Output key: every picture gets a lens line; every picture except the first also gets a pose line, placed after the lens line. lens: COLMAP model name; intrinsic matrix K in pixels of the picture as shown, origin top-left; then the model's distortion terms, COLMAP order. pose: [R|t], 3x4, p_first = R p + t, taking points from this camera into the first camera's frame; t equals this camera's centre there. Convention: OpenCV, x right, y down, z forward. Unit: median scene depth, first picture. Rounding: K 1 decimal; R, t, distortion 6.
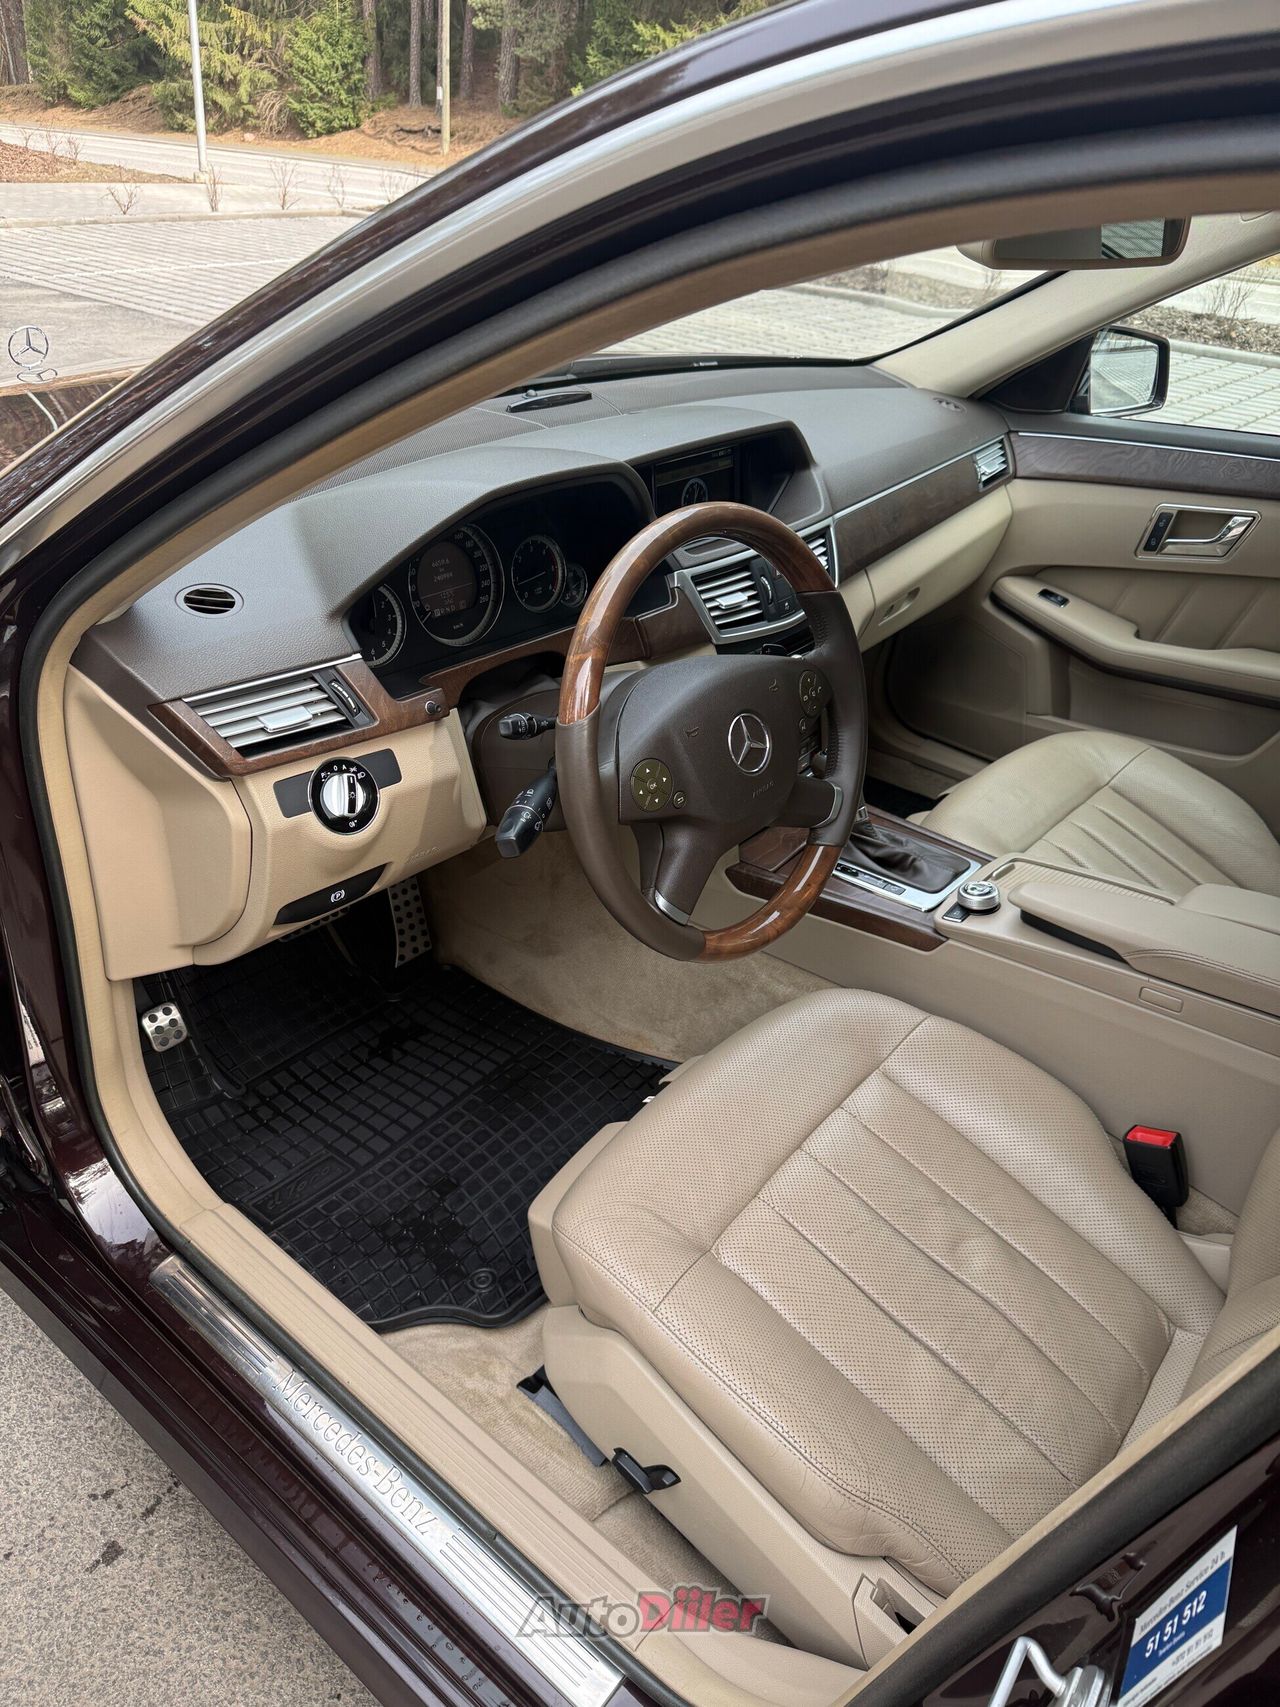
lens RADIAL K [[1217.7, 0, 615.3], [0, 1217.7, 860.9], [0, 0, 1]] dist [-0.016532, 0.001562]
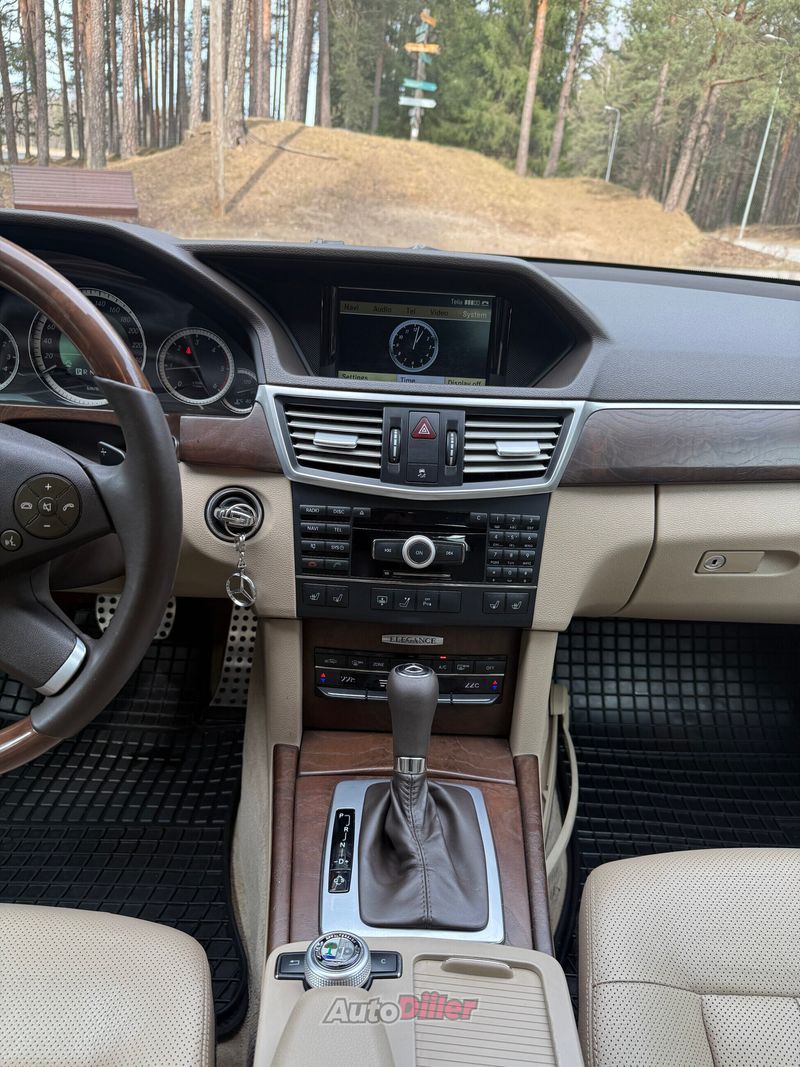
lens RADIAL K [[761.1, 0, 396.0], [0, 761.1, 529.2], [0, 0, 1]] dist [-0.016532, 0.001562]
pose [[0.646842, 0.285281, -0.707255, 0.023904], [-0.416734, 0.908913, -0.014514, -0.007879], [0.638692, 0.304125, 0.706810, 0.031621]]
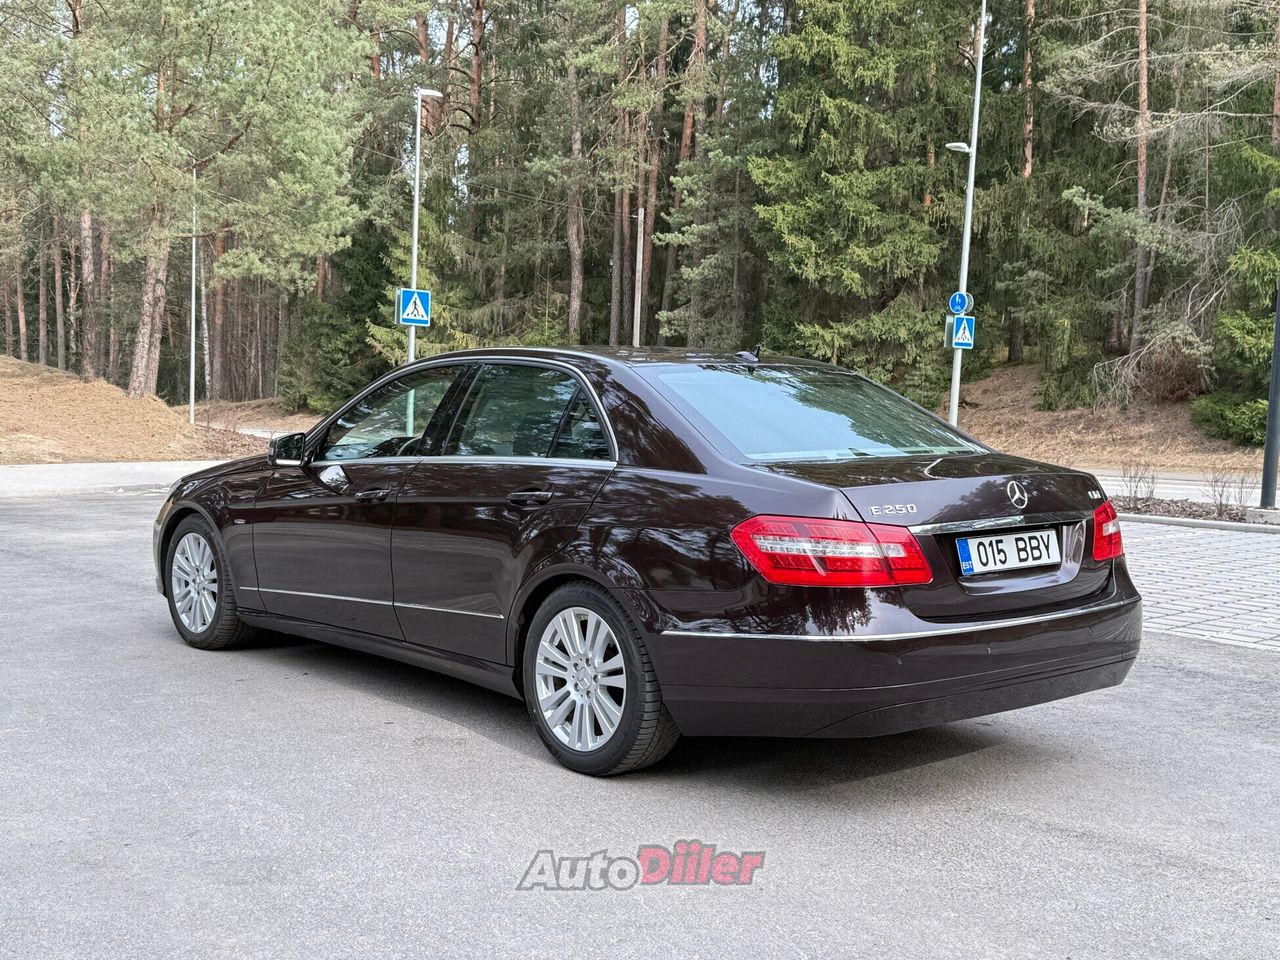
lens RADIAL K [[1525.3, 0, 638.7], [0, 1525.3, 483.5], [0, 0, 1]] dist [0.070801, 0.000000]
pose [[0.987245, -0.043847, -0.153054, 0.082618], [-0.035028, 0.877956, -0.477458, 0.125333], [0.155310, 0.476729, 0.865222, -0.189035]]
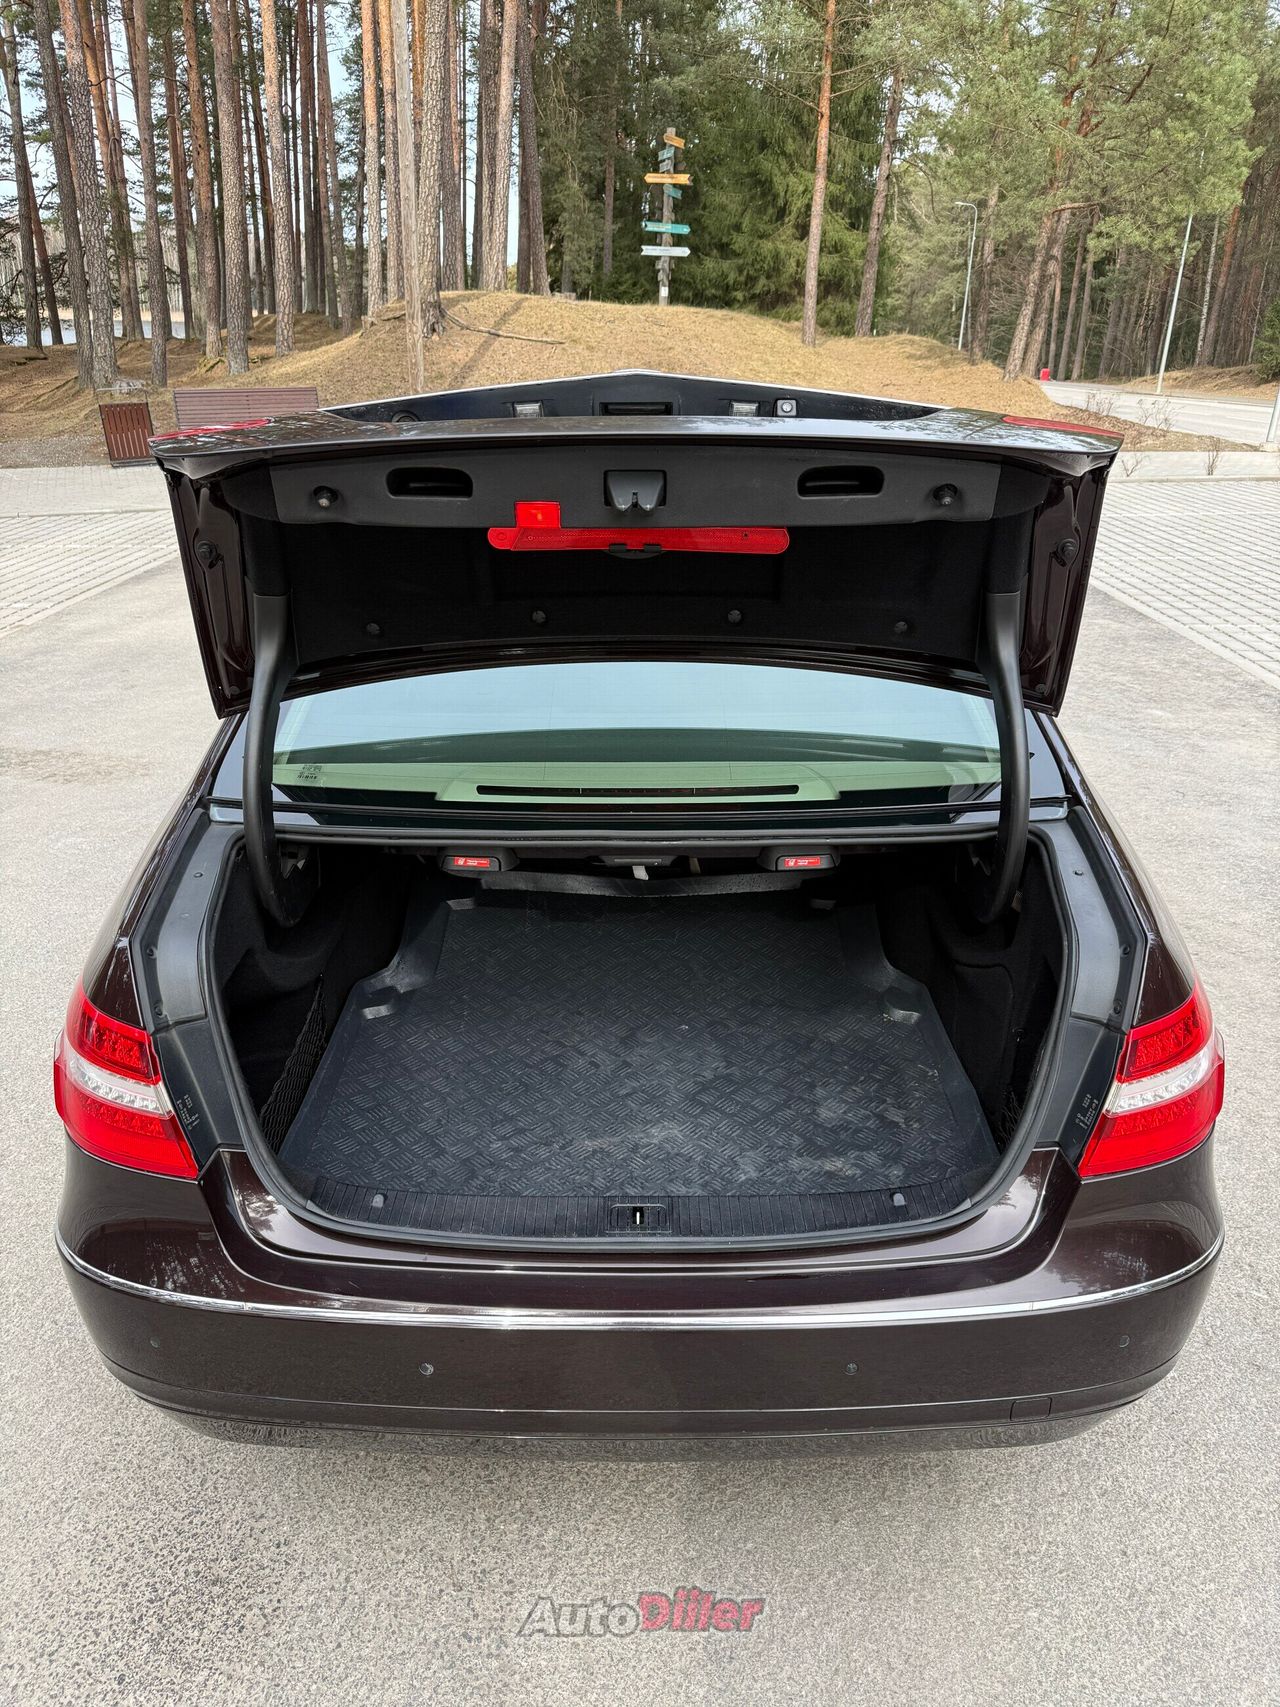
lens RADIAL K [[1217.7, 0, 623.5], [0, 1217.7, 874.9], [0, 0, 1]] dist [-0.016532, 0.001562]
pose [[0.631000, 0.250976, -0.734064, 0.135926], [-0.370856, 0.928690, -0.001268, 0.024923], [0.681399, 0.273032, 0.679080, -0.054658]]
